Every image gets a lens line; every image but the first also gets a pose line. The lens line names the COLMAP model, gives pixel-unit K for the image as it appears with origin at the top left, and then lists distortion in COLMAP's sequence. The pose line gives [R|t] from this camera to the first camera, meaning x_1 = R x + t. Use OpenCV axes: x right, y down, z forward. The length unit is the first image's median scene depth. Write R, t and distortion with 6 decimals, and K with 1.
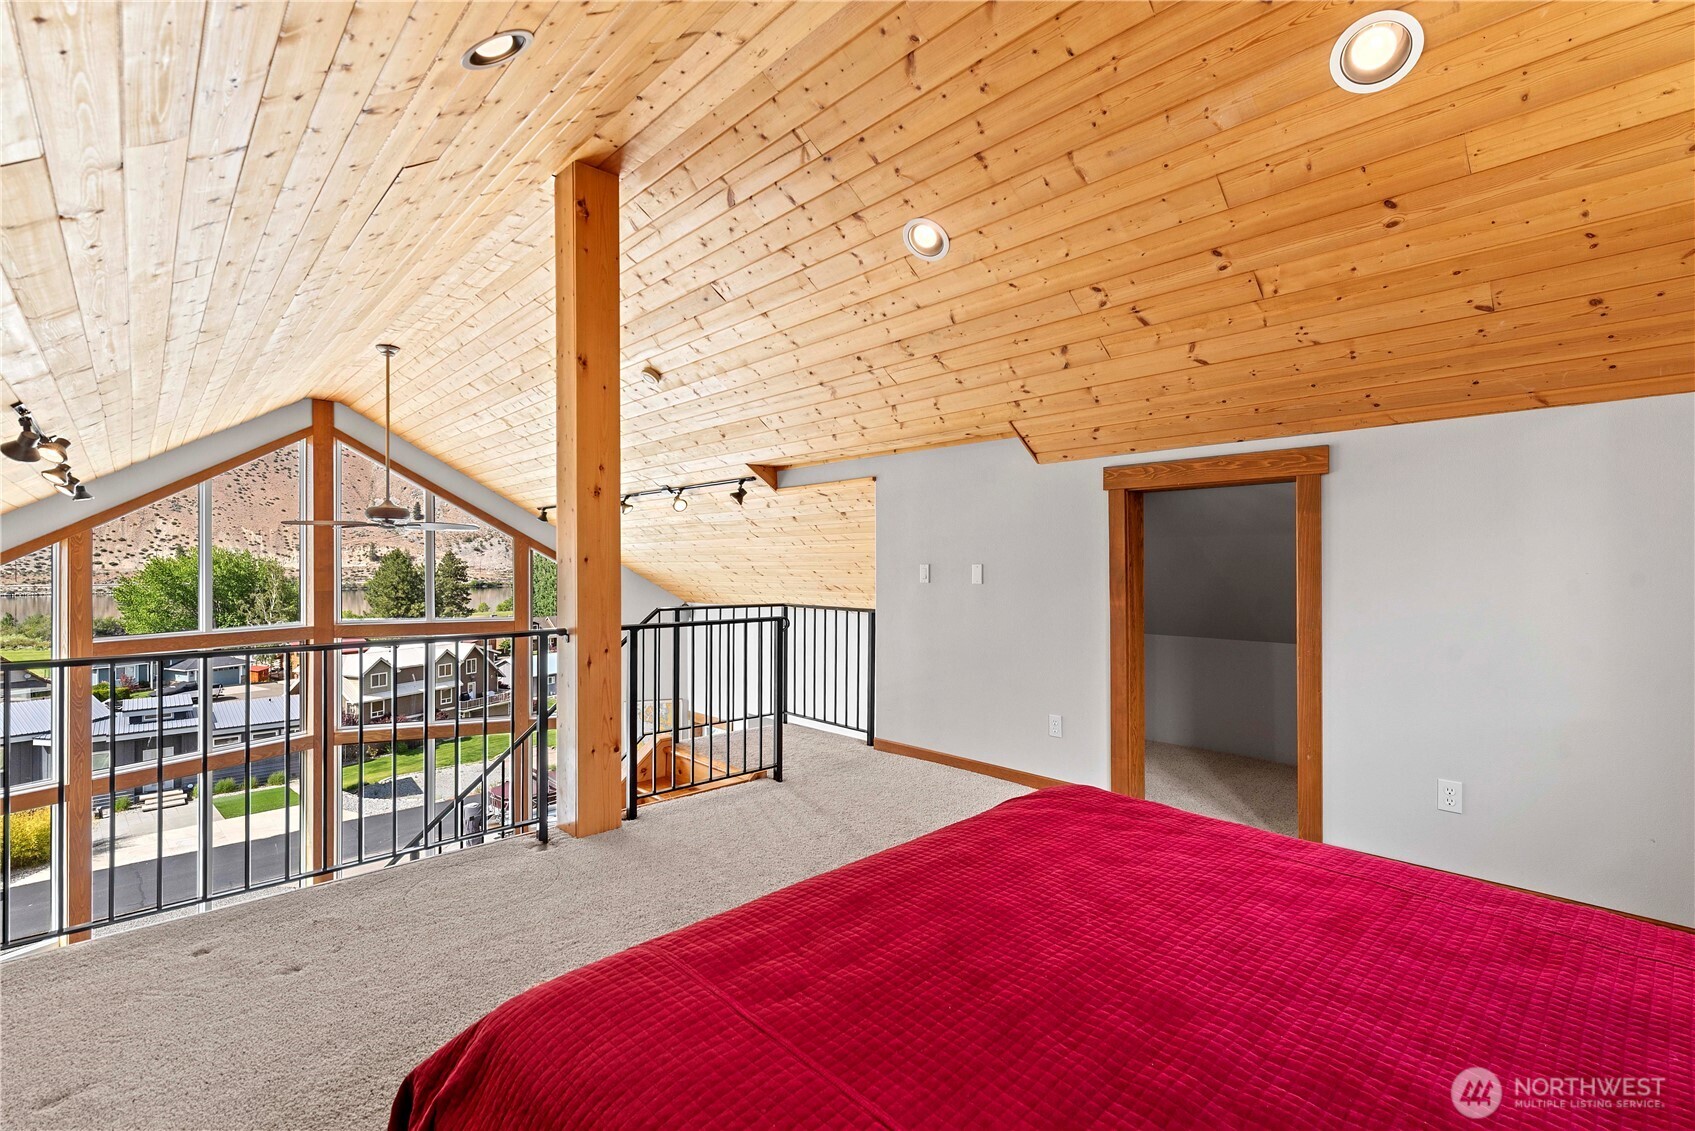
lens RADIAL K [[739.4, 0, 858.8], [0, 739.4, 571.4], [0, 0, 1]] dist [0.001431, -0.000430]
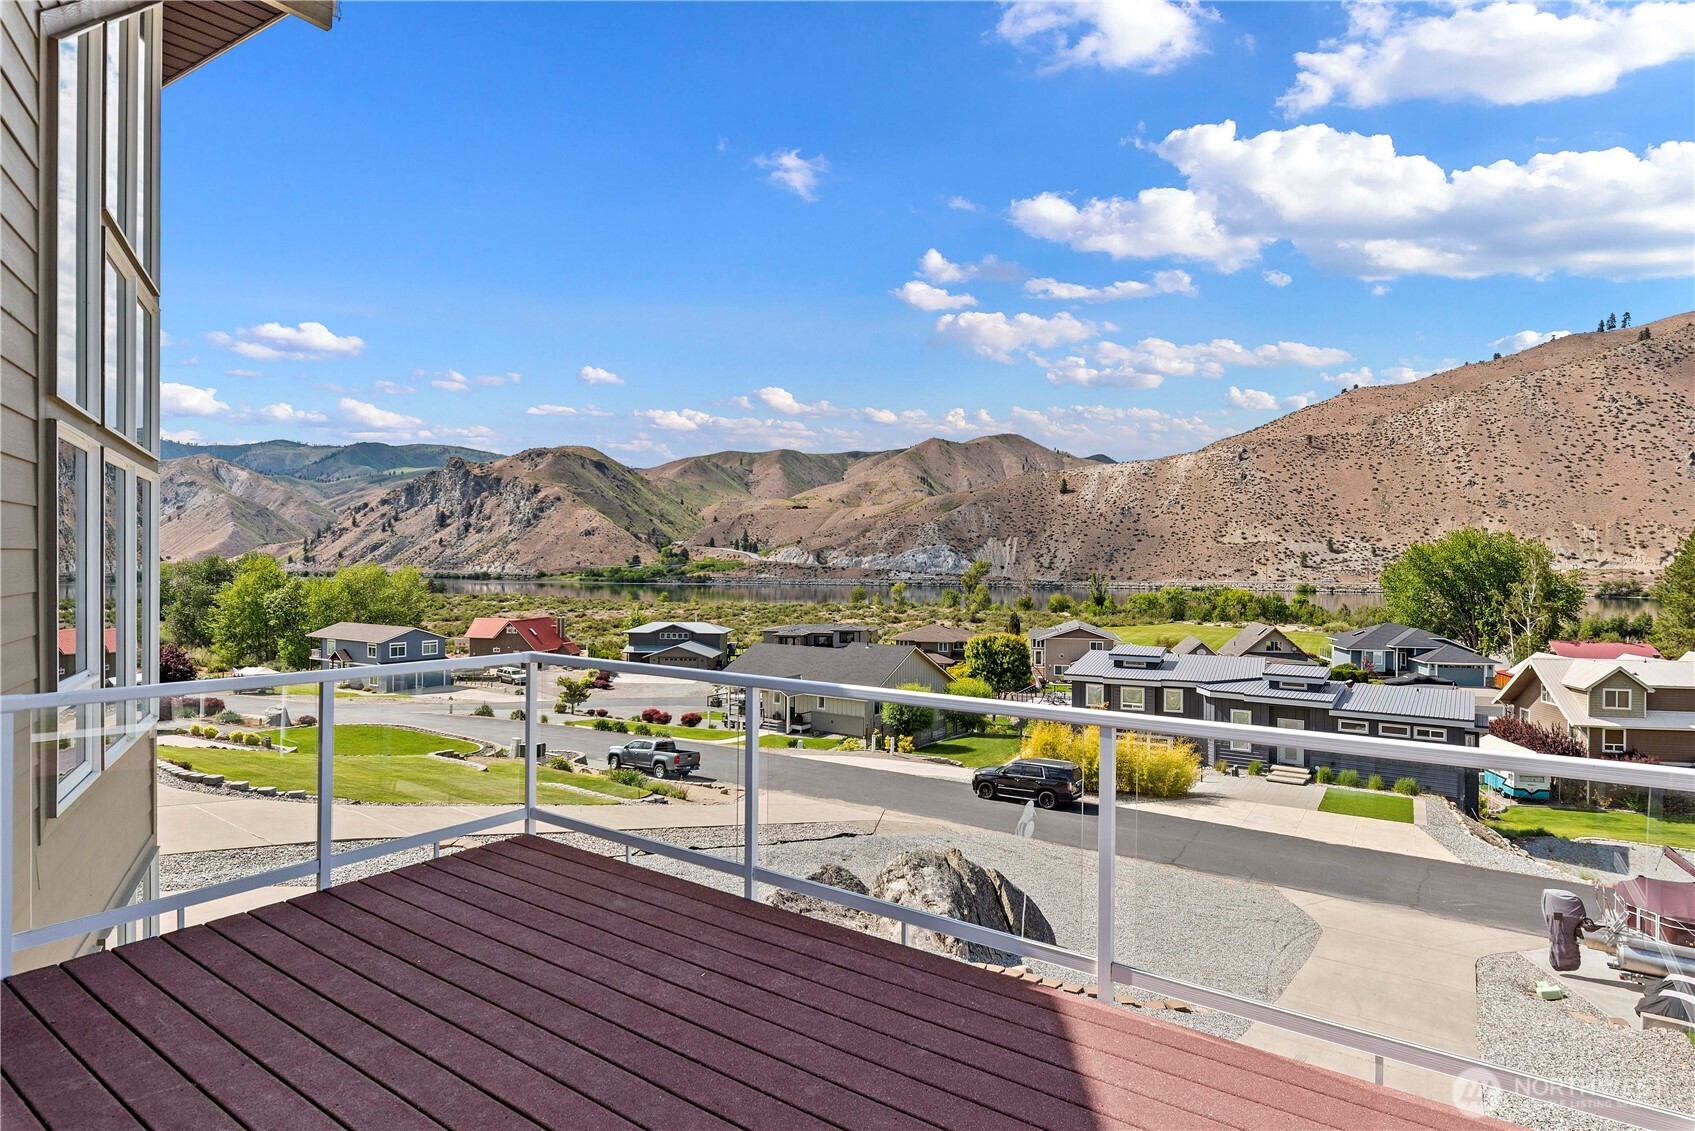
lens RADIAL K [[880.5, 0, 858.8], [0, 880.5, 569.4], [0, 0, 1]] dist [-0.004609, -0.000015]
pose [[0.192130, 0.007988, -0.981337, 0.010084], [-0.012789, 0.999902, 0.005636, 0.019030], [0.981286, 0.011467, 0.192214, 0.092634]]
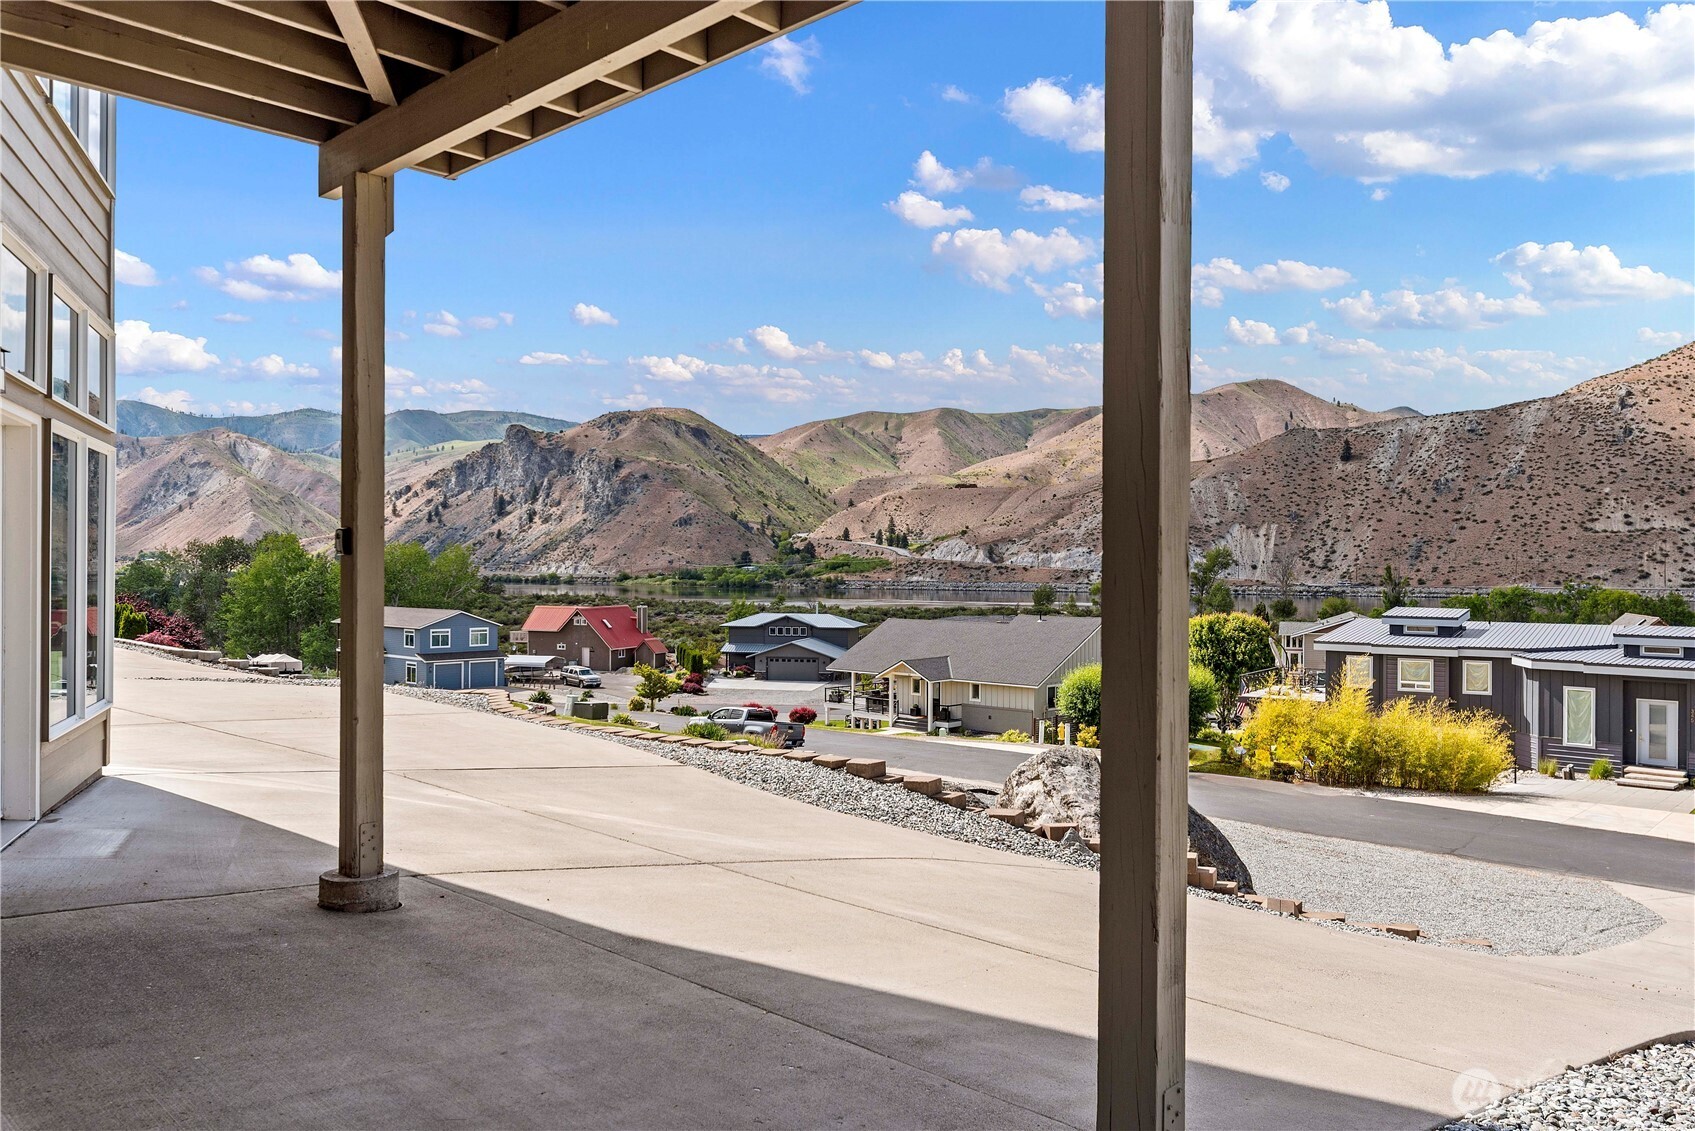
lens RADIAL K [[1211.1, 0, 860.1], [0, 1211.1, 564.5], [0, 0, 1]] dist [-0.004785, 0.002877]
pose [[0.039706, 0.002674, -0.999208, 0.020347], [-0.012764, 0.999916, 0.002169, 0.047087], [0.999130, 0.012668, 0.039737, 0.100788]]
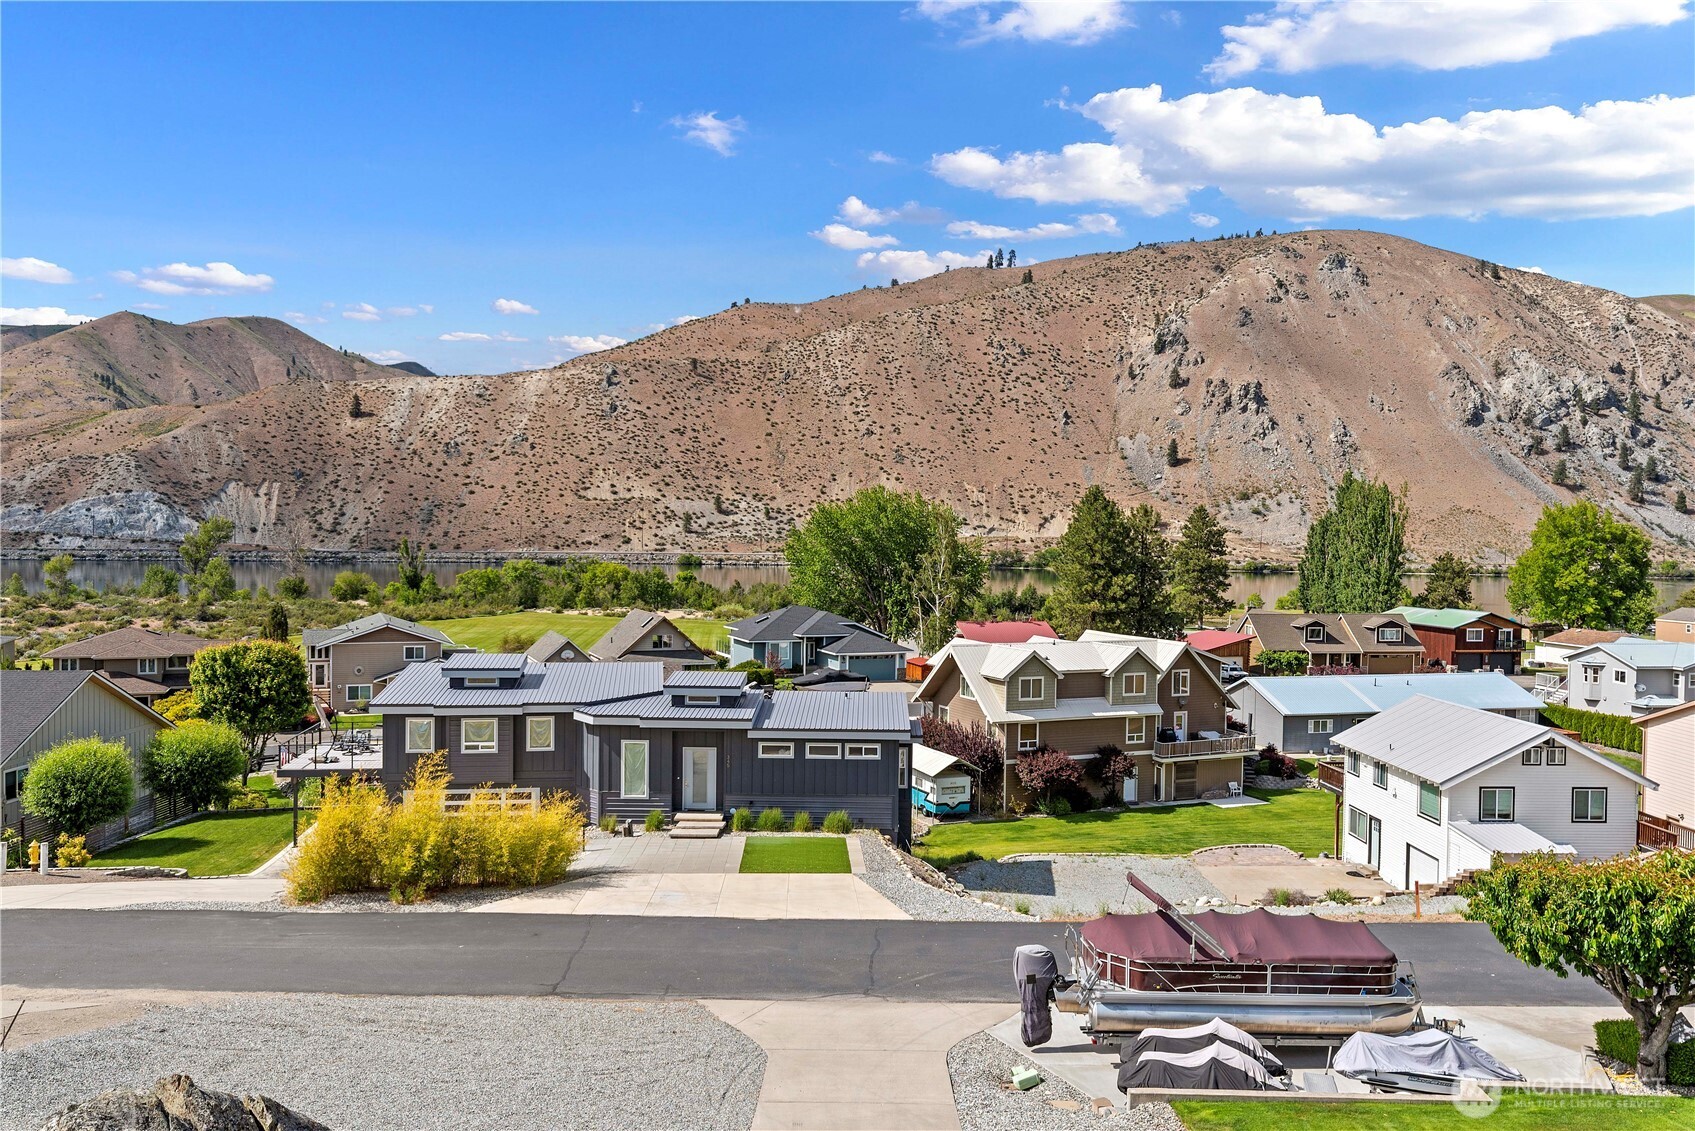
lens RADIAL K [[1285.0, 0, 857.6], [0, 1285.0, 568.7], [0, 0, 1]] dist [0.003295, 0.002210]
pose [[0.713009, 0.029265, -0.700544, -0.014394], [-0.018706, 0.999567, 0.022718, 0.018067], [0.700905, -0.003093, 0.713248, 0.099654]]
